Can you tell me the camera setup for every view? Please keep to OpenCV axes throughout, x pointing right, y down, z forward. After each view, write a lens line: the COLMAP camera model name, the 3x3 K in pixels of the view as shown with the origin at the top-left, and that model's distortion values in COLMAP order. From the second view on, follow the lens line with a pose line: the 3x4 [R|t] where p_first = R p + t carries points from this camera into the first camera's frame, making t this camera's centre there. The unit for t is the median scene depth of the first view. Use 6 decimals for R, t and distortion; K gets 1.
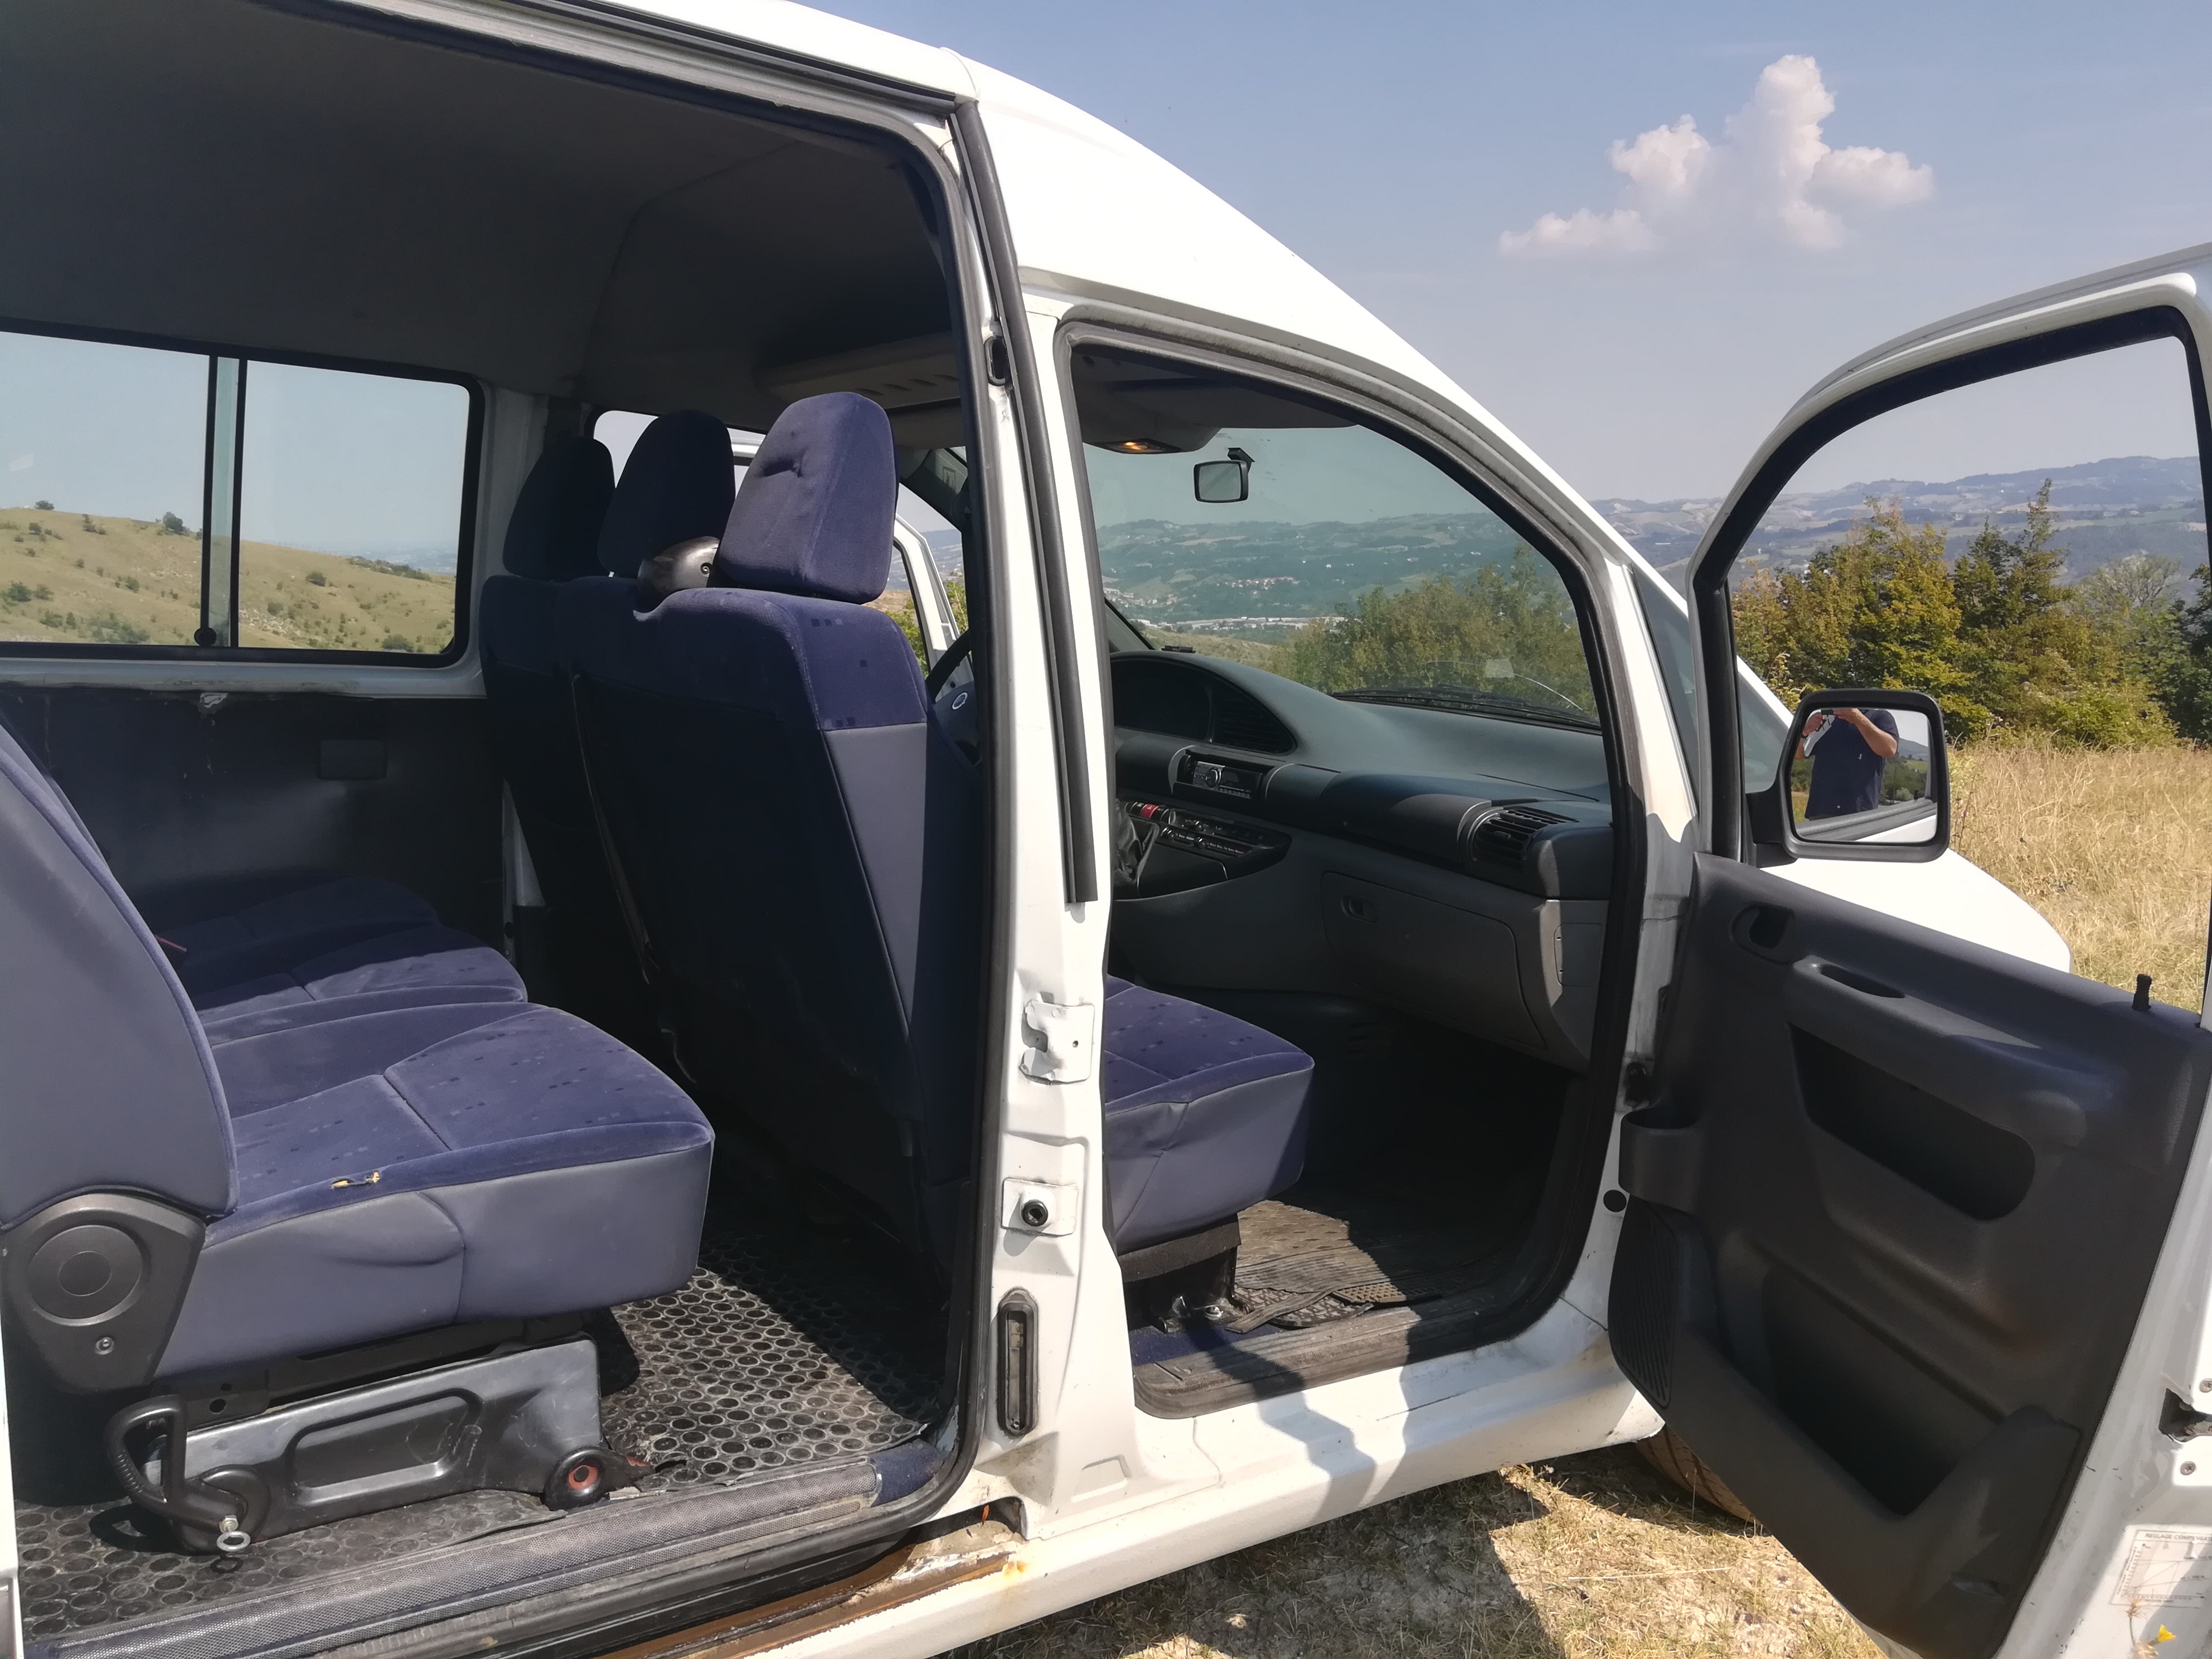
lens RADIAL K [[1763.4, 0, 1156.7], [0, 1763.4, 832.2], [0, 0, 1]] dist [0.042518, -0.002608]
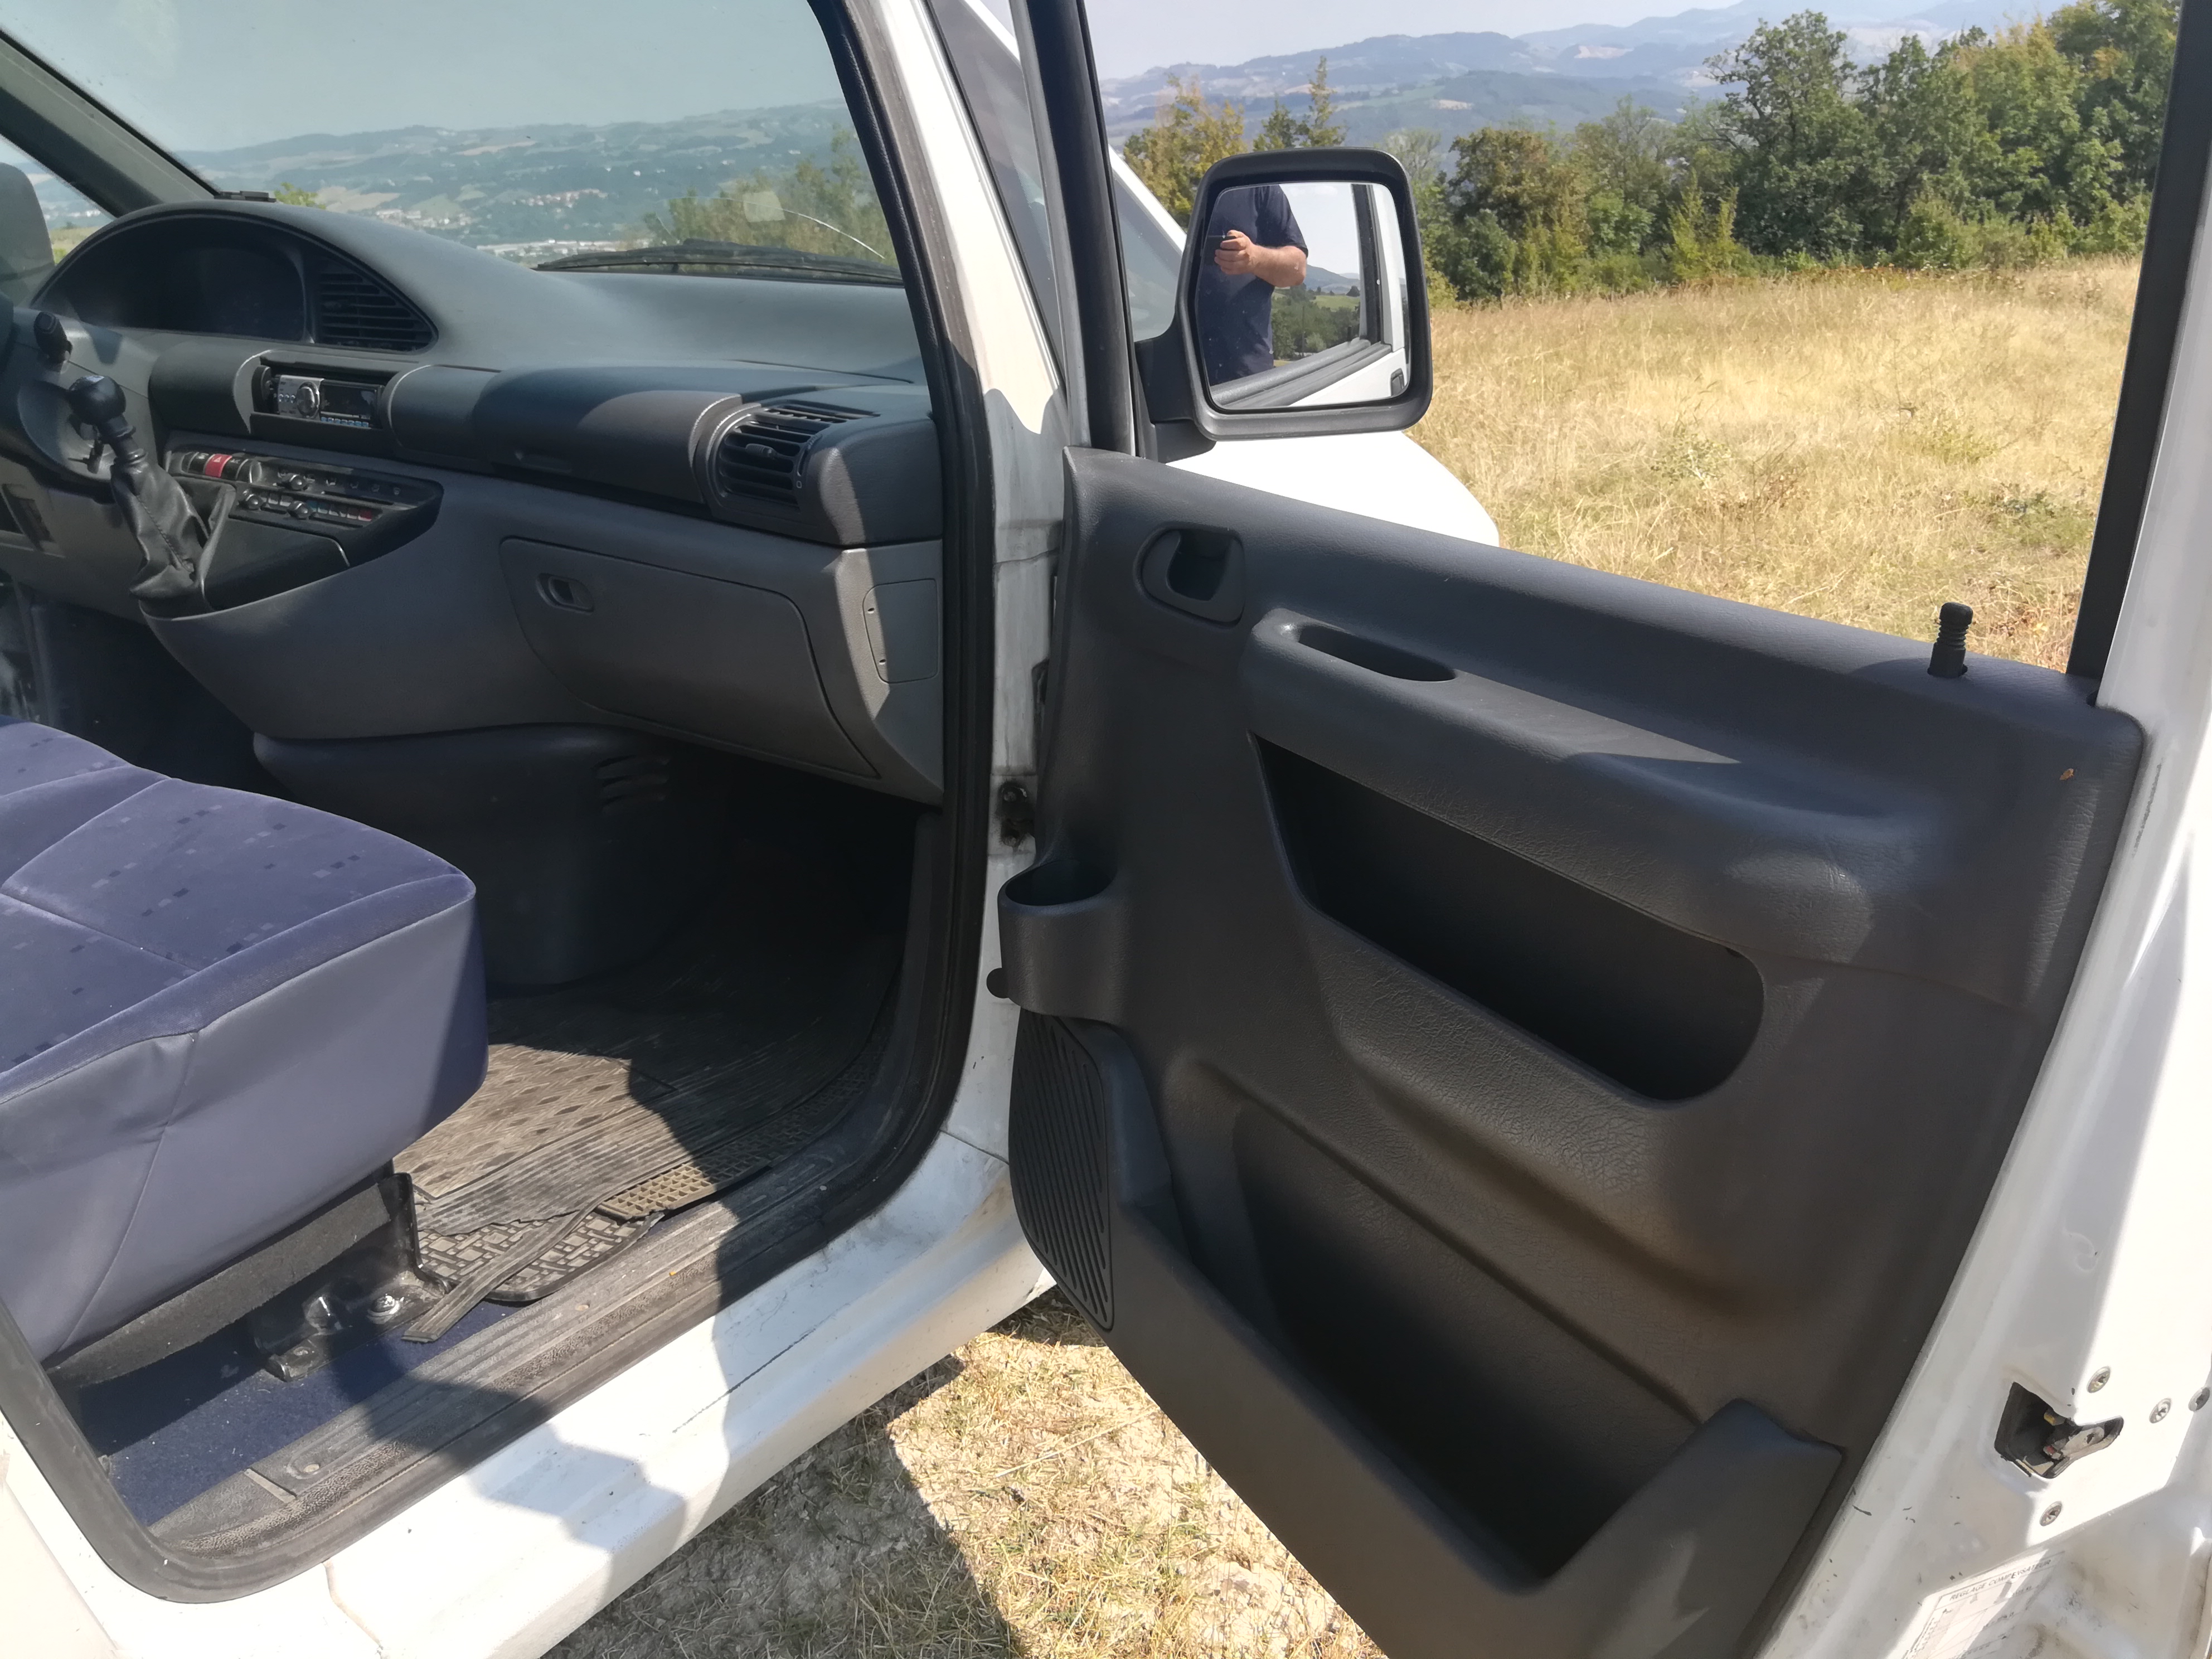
lens RADIAL K [[1751.1, 0, 1112.1], [0, 1751.1, 878.9], [0, 0, 1]] dist [0.010146, 0.013266]
pose [[0.940646, -0.168681, 0.294503, 0.108221], [0.095084, 0.963972, 0.248428, 0.005662], [-0.325798, -0.205680, 0.922795, 0.378676]]
